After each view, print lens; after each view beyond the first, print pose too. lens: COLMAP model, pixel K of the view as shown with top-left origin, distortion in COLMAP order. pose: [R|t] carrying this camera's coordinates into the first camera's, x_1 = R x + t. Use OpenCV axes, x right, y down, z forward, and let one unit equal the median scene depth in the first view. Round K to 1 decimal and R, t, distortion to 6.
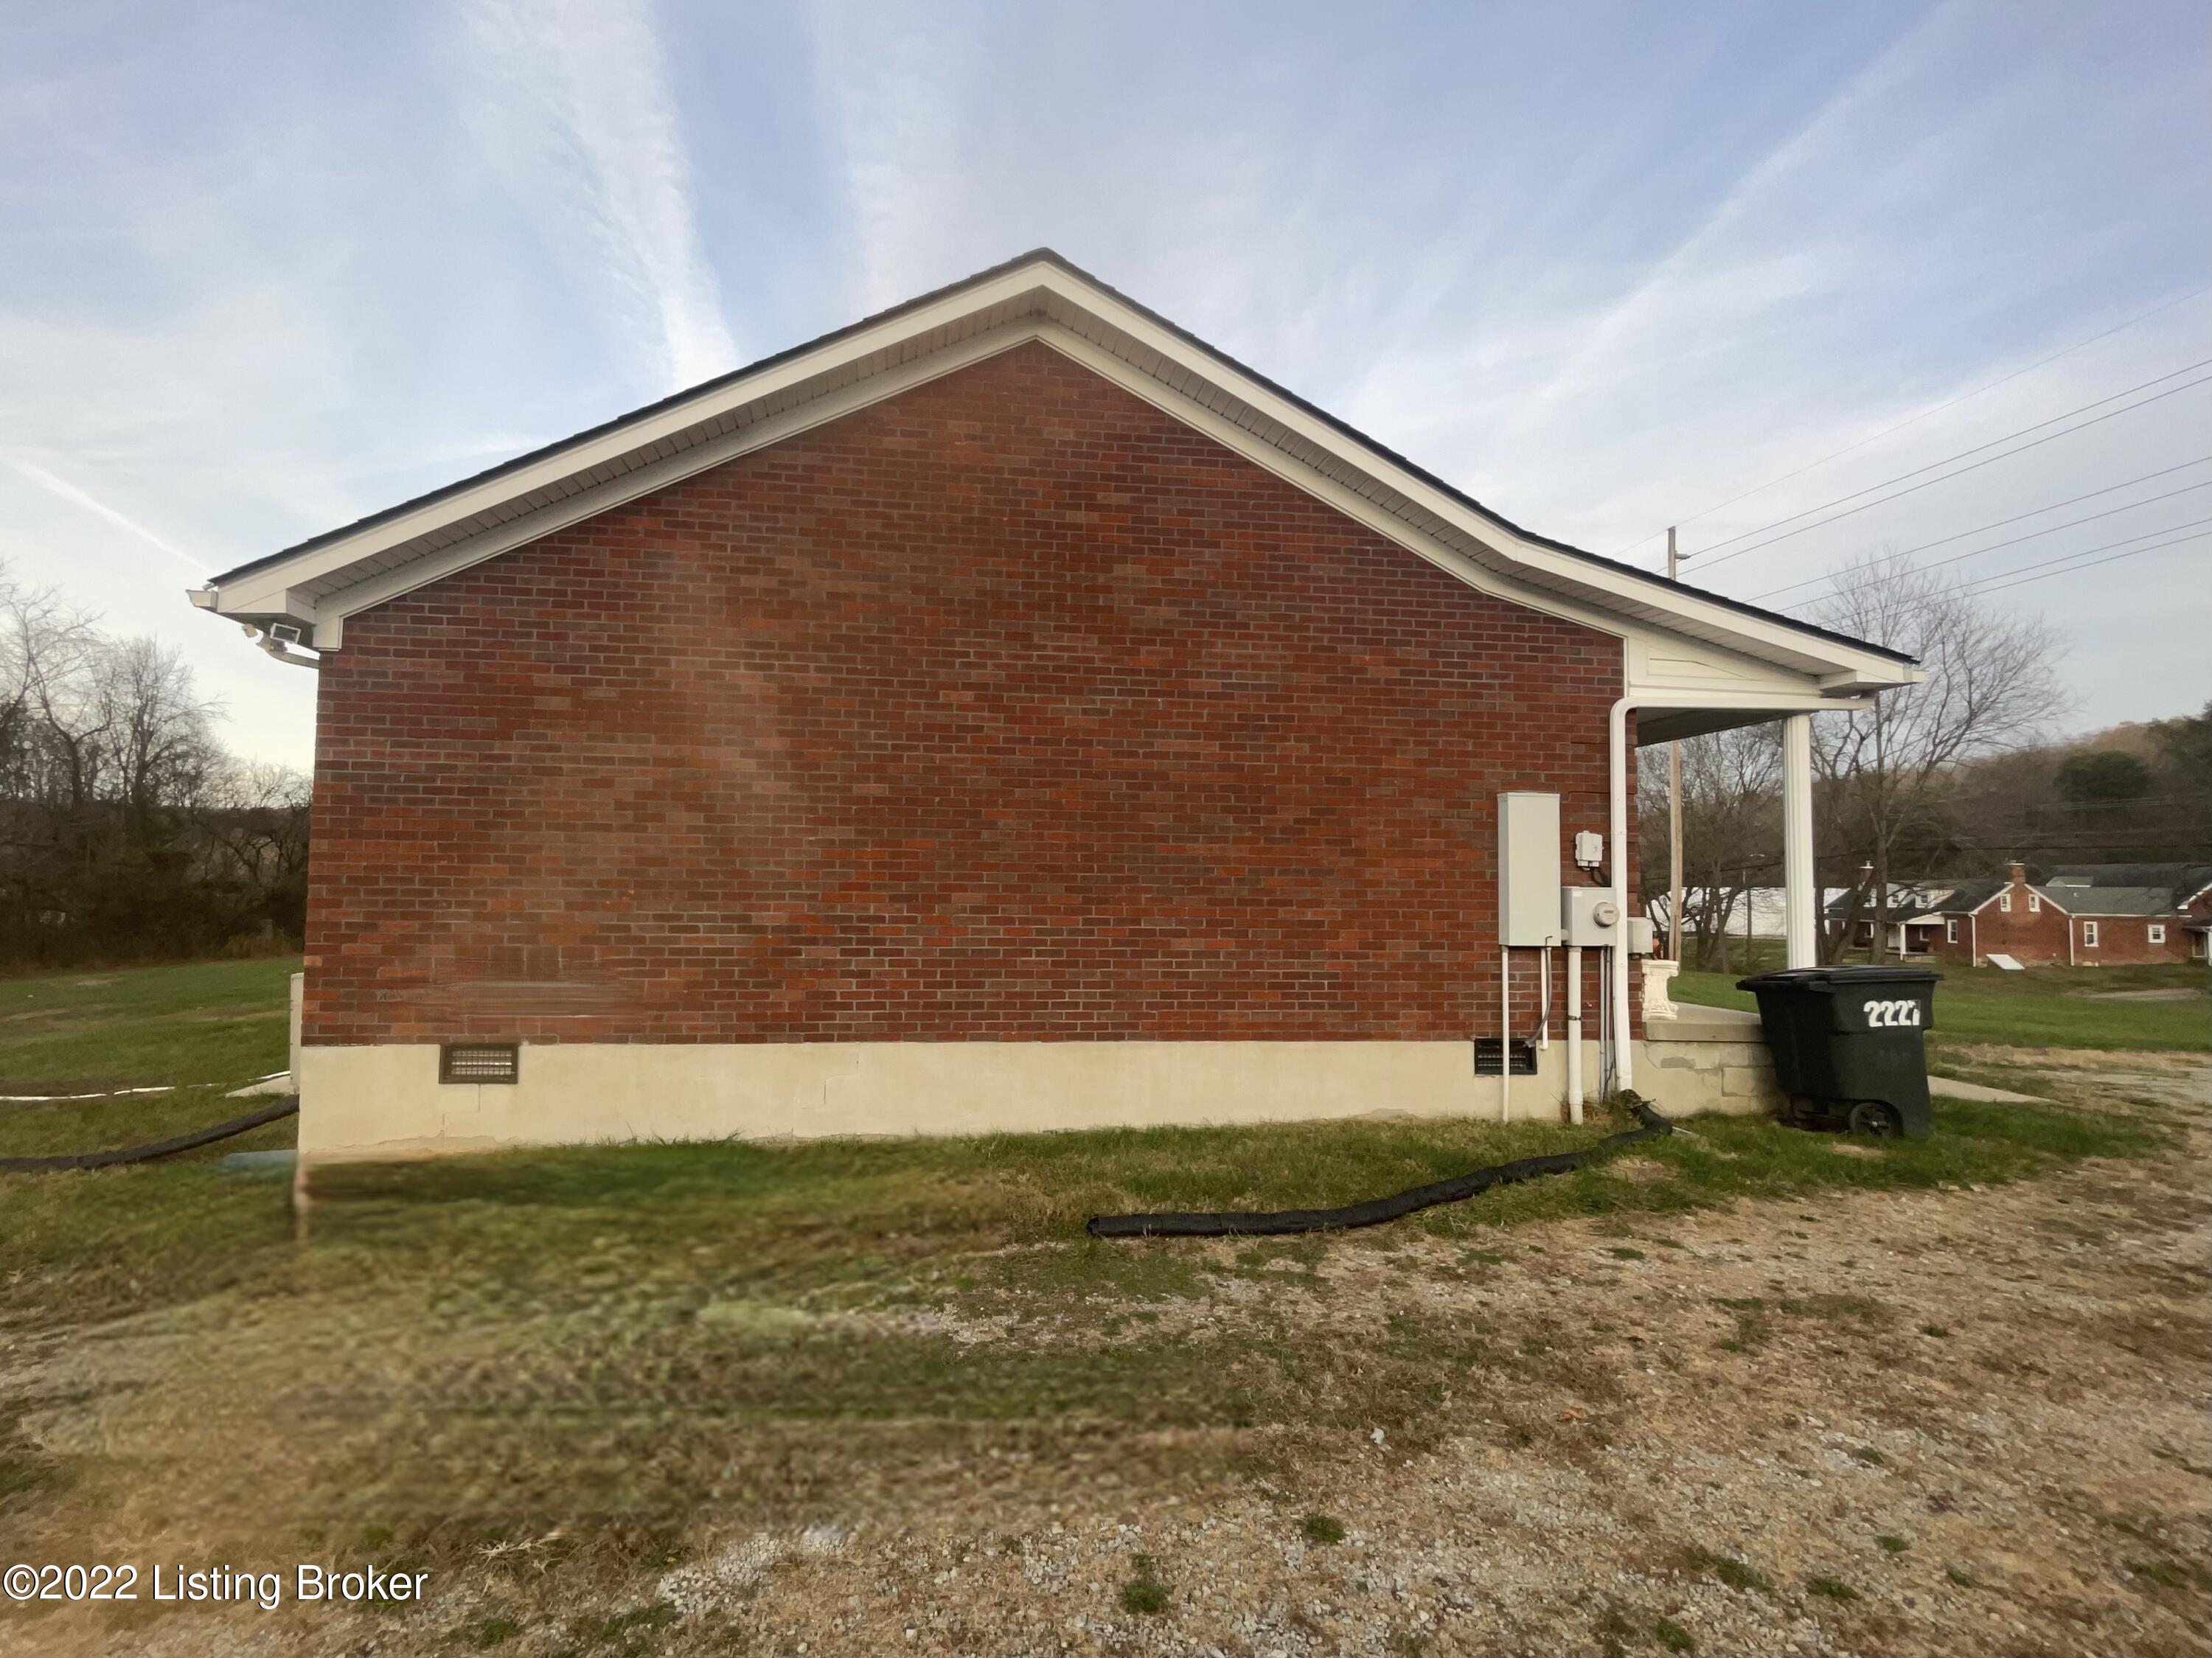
lens RADIAL K [[892.0, 0, 1106.0], [0, 892.0, 829.0], [0, 0, 1]] dist [-0.035573, 0.000001]
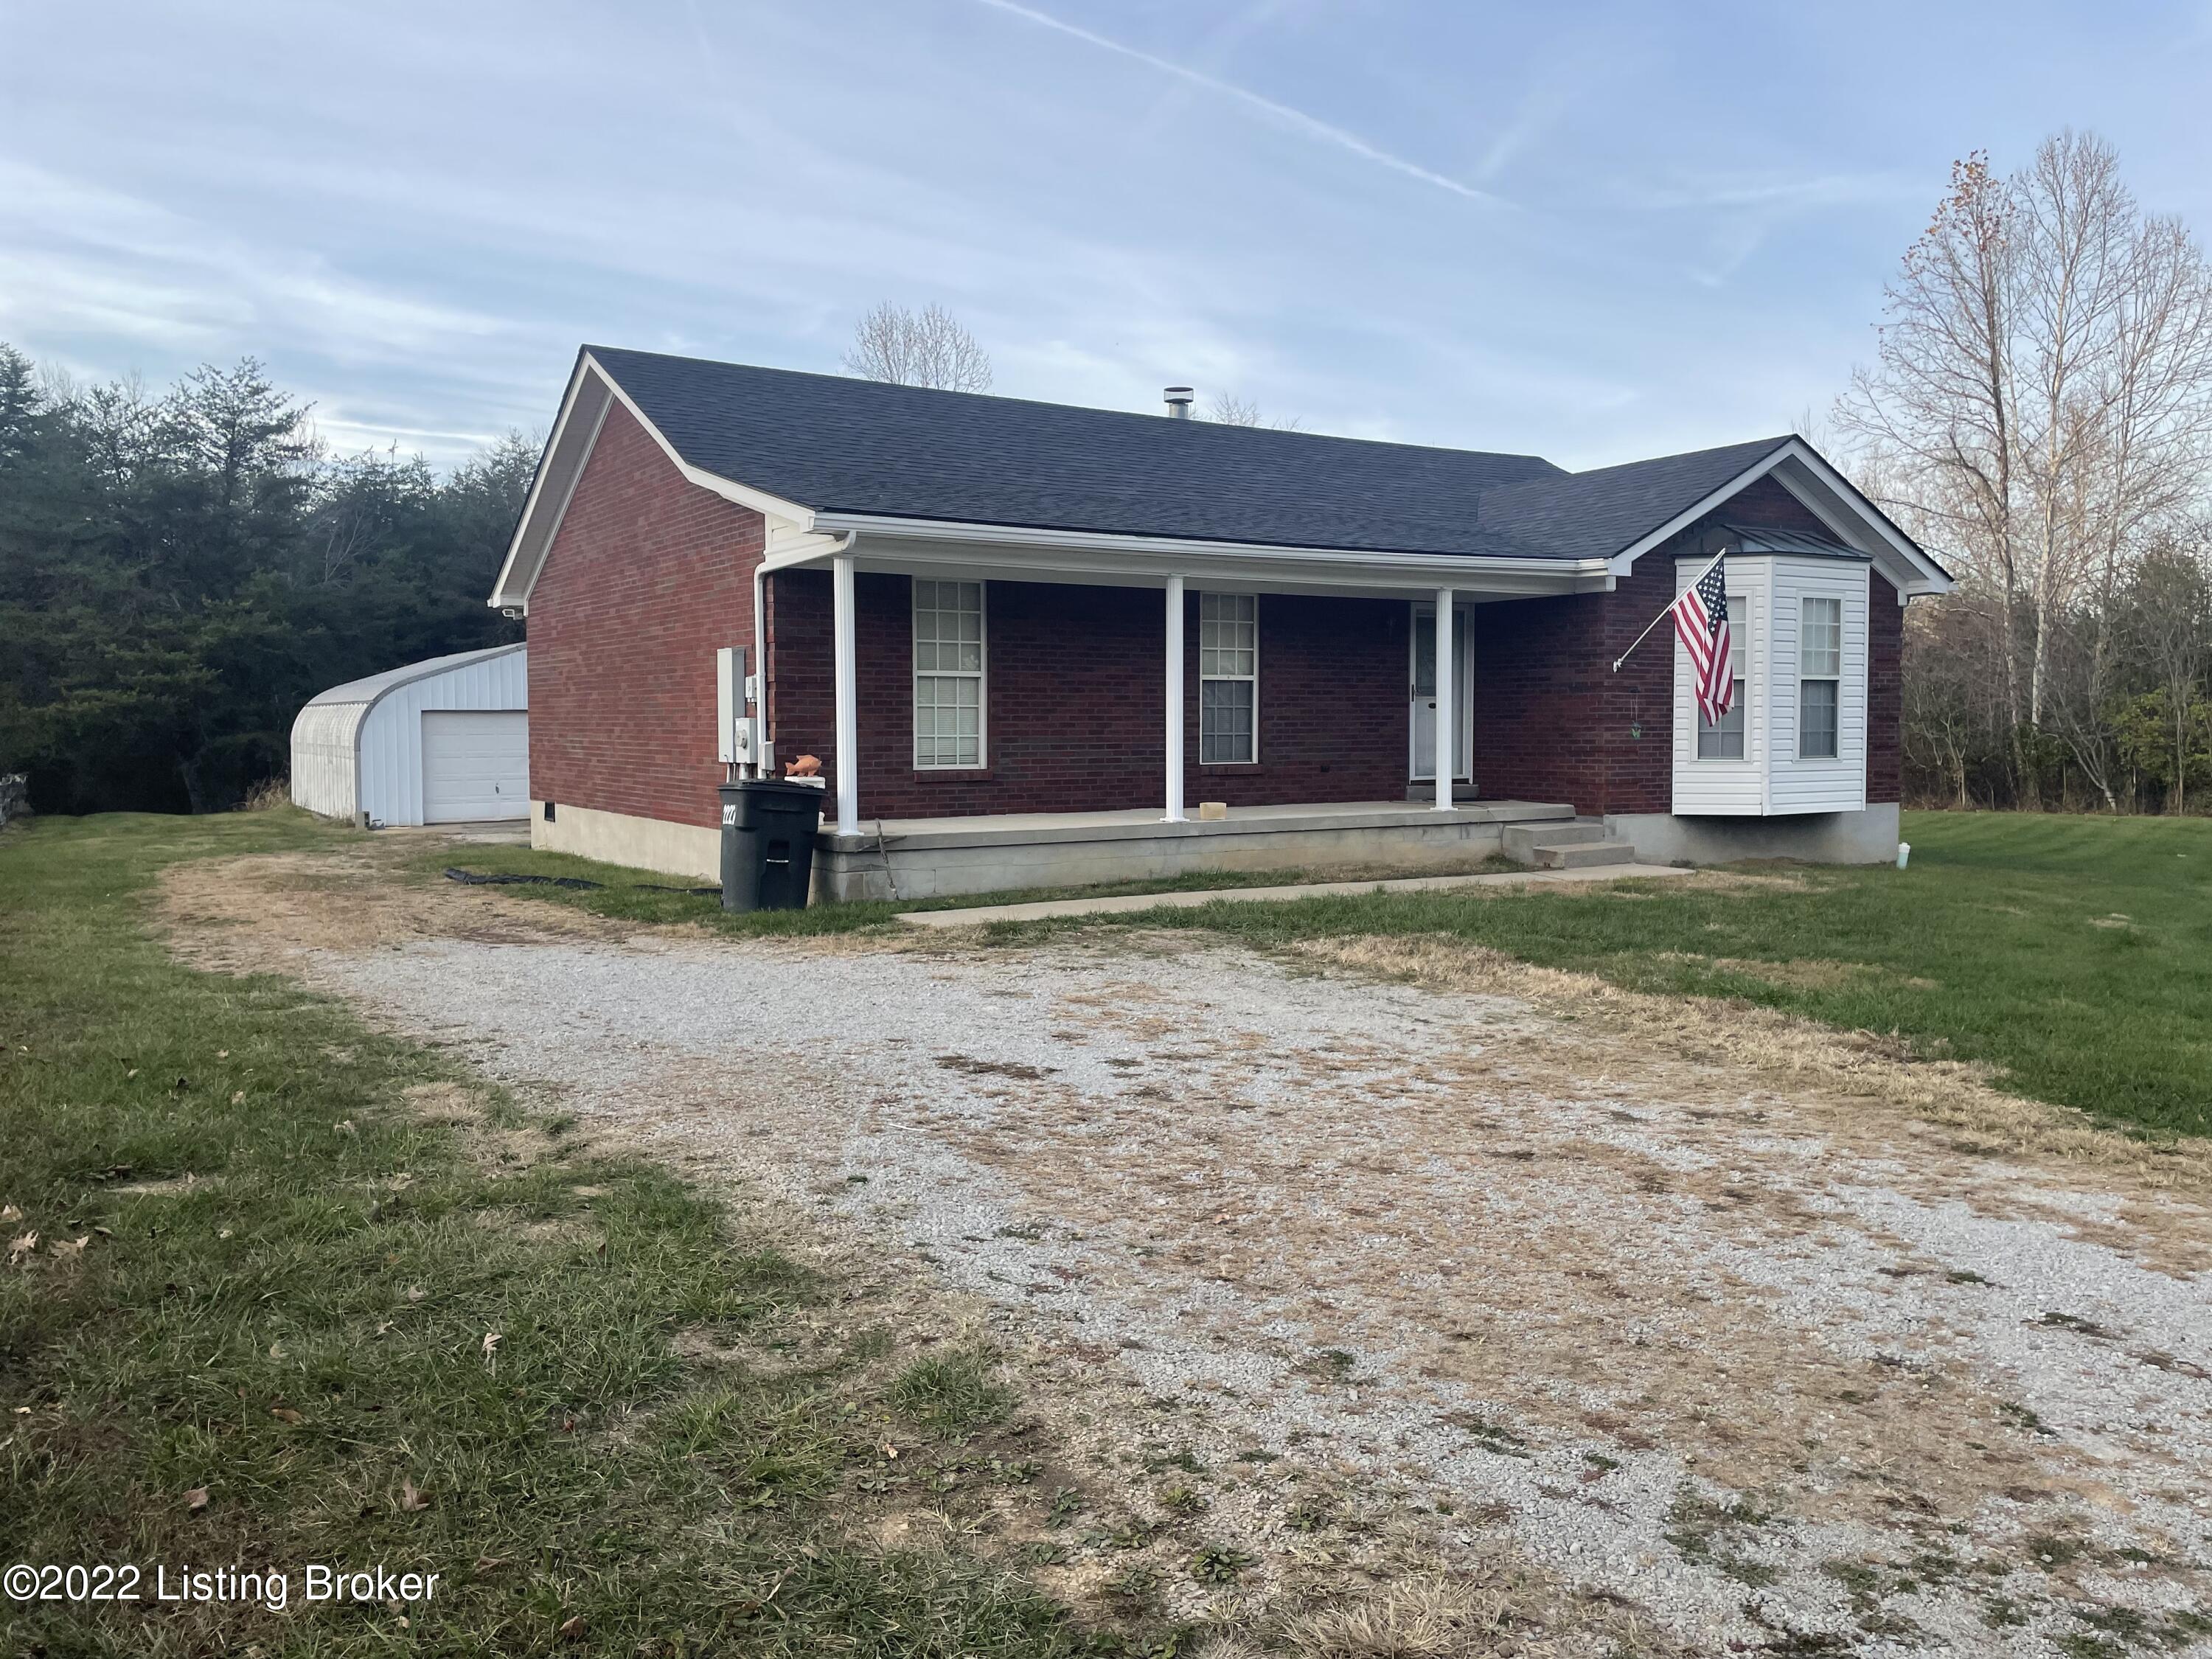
lens RADIAL K [[1670.0, 0, 1106.0], [0, 1670.0, 829.5], [0, 0, 1]] dist [0.071692, -0.000744]
pose [[0.438149, 0.039961, -0.898014, 3.065237], [0.039933, 0.997160, 0.063856, 0.097189], [0.898015, -0.063839, 0.435309, 0.397811]]
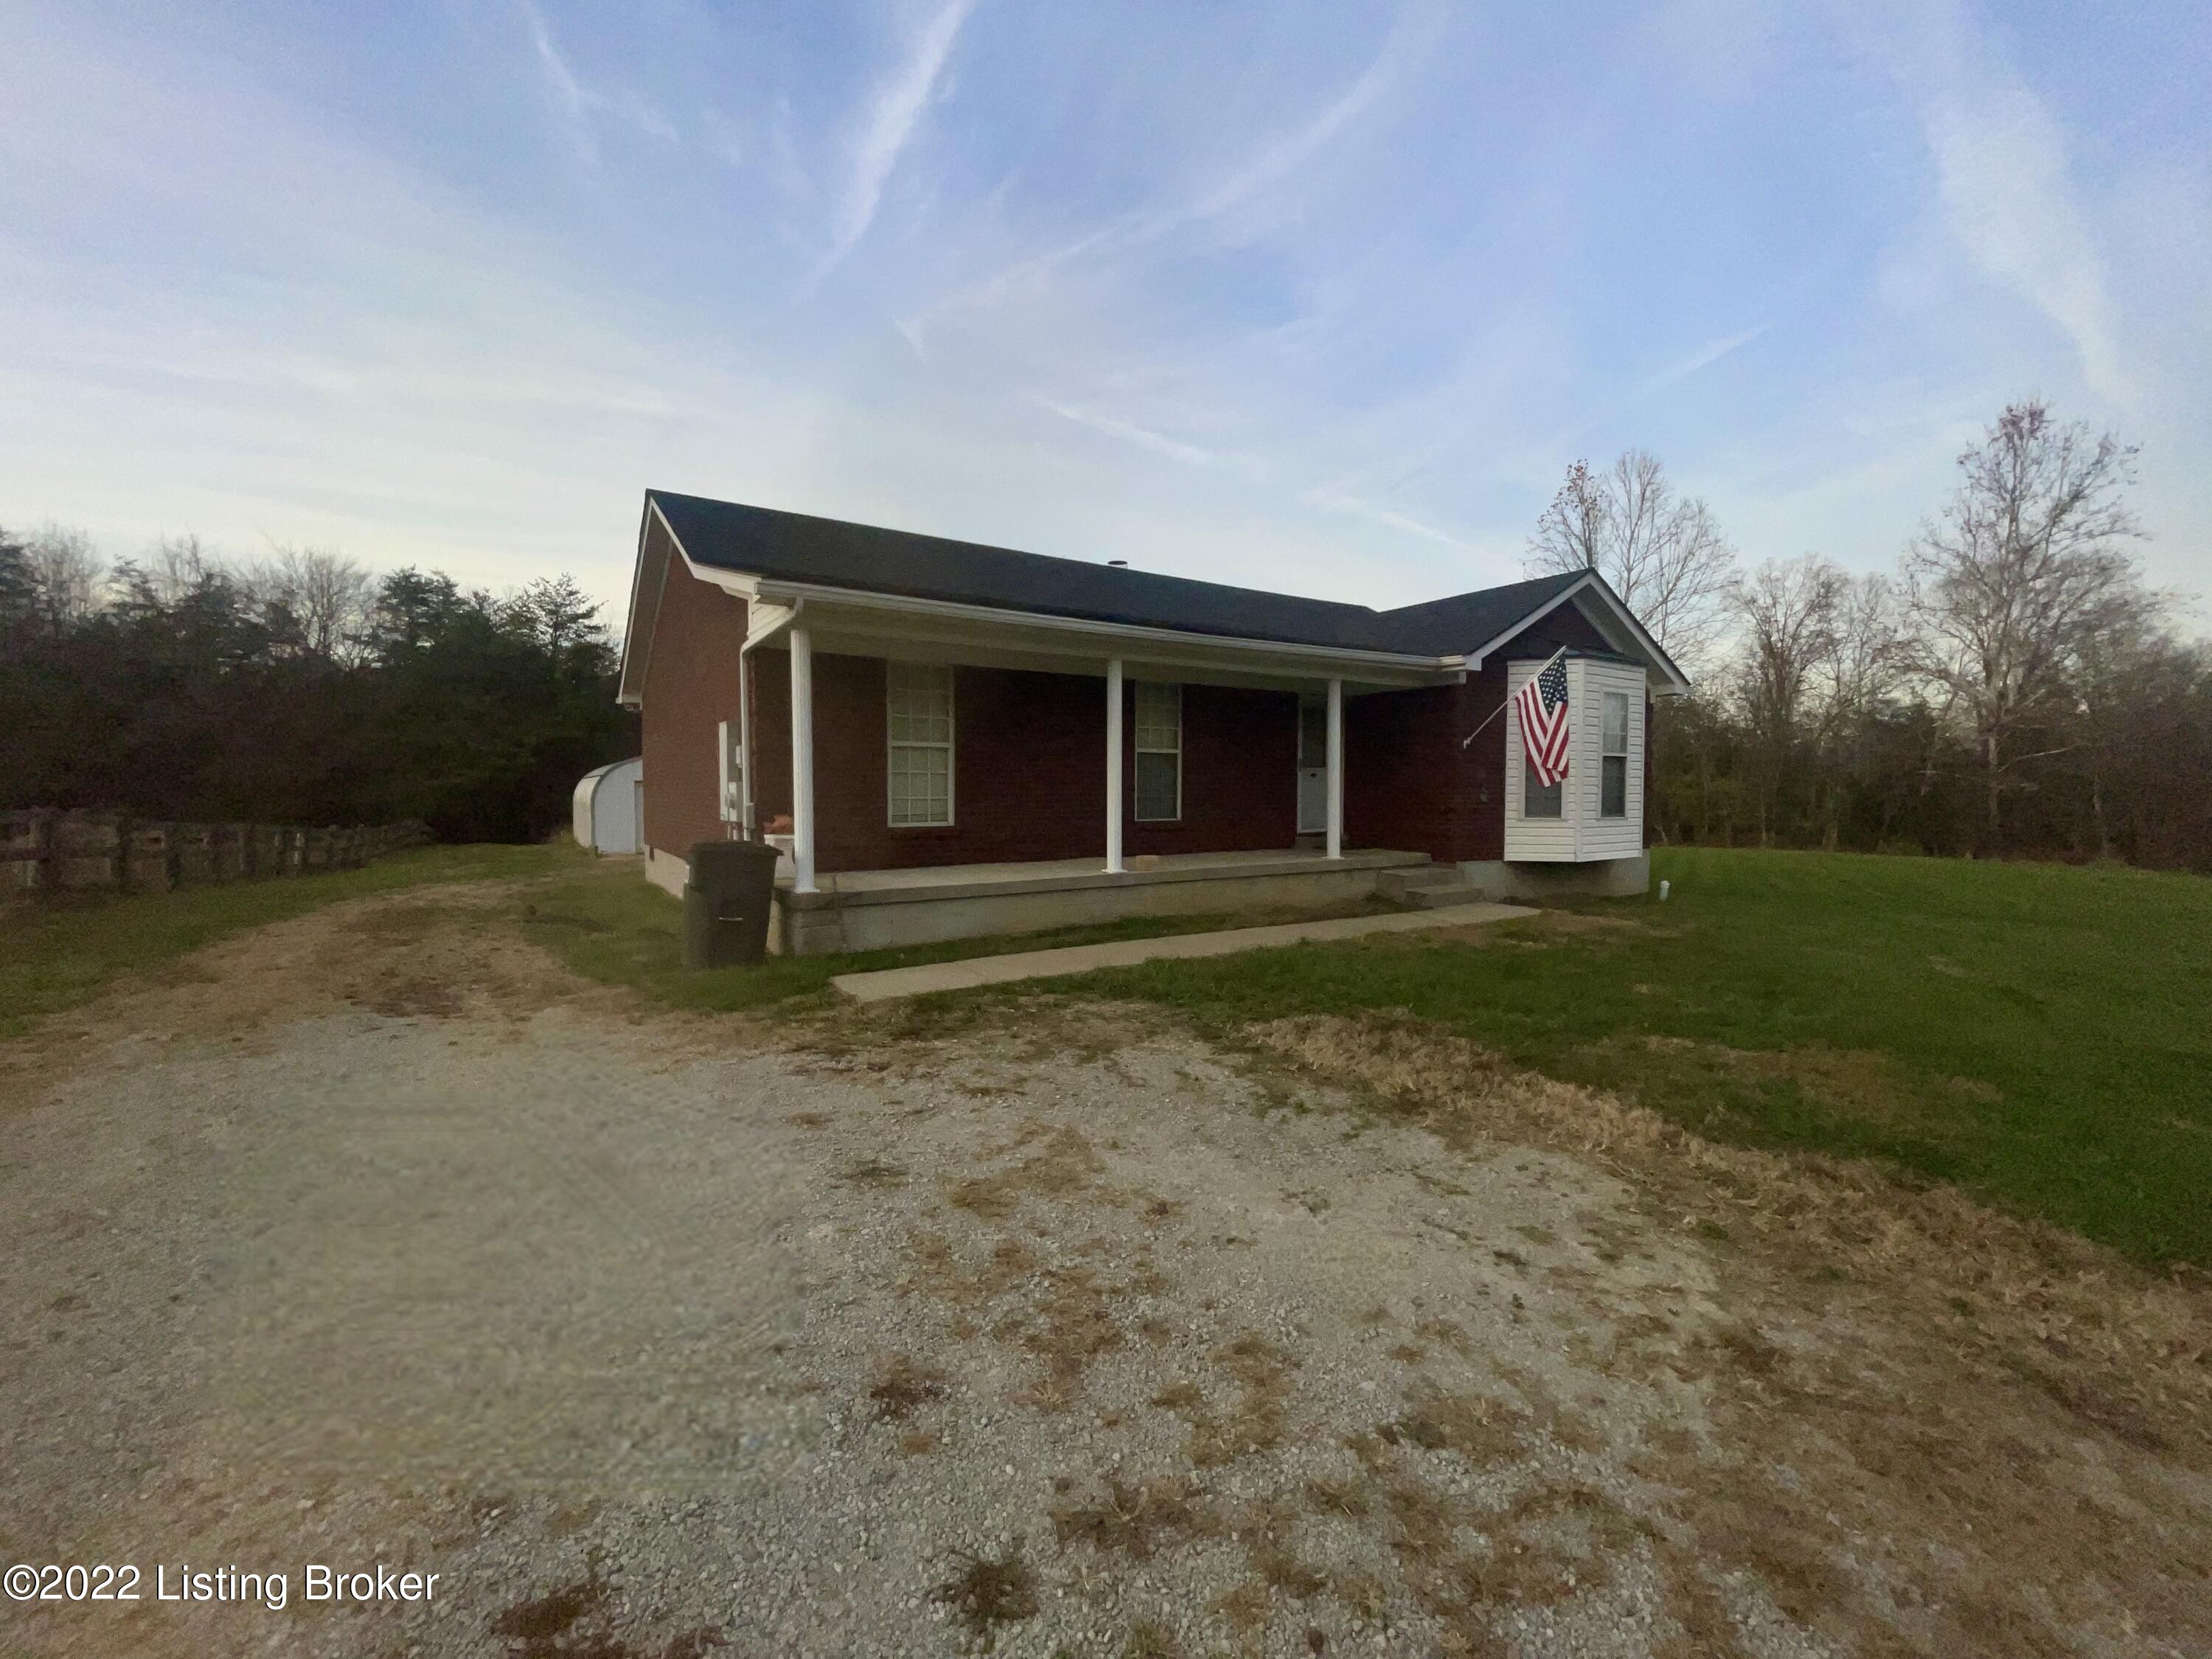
lens RADIAL K [[892.0, 0, 1106.0], [0, 892.0, 829.5], [0, 0, 1]] dist [-0.035573, 0.000001]
pose [[0.465744, 0.023203, -0.884615, 2.194000], [0.037634, 0.998232, 0.045998, 0.104325], [0.884119, -0.054715, 0.464048, 0.868820]]
